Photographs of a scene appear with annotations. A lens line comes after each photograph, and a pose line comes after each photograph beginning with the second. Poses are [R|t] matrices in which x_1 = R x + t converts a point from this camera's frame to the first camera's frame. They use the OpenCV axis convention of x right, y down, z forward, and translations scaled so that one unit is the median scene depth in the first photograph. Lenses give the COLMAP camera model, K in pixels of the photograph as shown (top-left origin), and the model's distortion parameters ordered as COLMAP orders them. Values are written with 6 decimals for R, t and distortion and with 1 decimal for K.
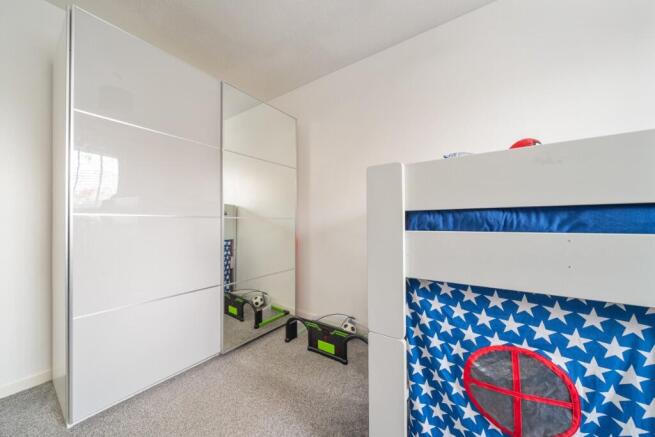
lens RADIAL K [[224.0, 0, 328.6], [0, 224.0, 219.6], [0, 0, 1]] dist [-0.005795, -0.000001]
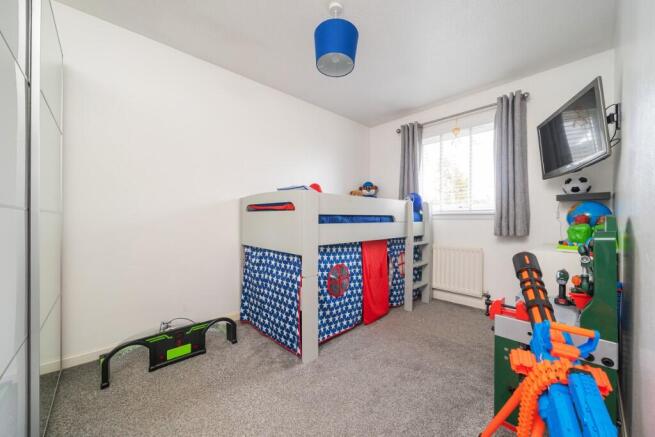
lens RADIAL K [[242.9, 0, 327.3], [0, 242.9, 219.5], [0, 0, 1]] dist [0.000317, 0.000080]
pose [[0.234839, 0.002689, 0.972030, -1.985273], [-0.021118, 0.999774, 0.002337, 0.002637], [-0.971805, -0.021076, 0.234843, 0.392944]]
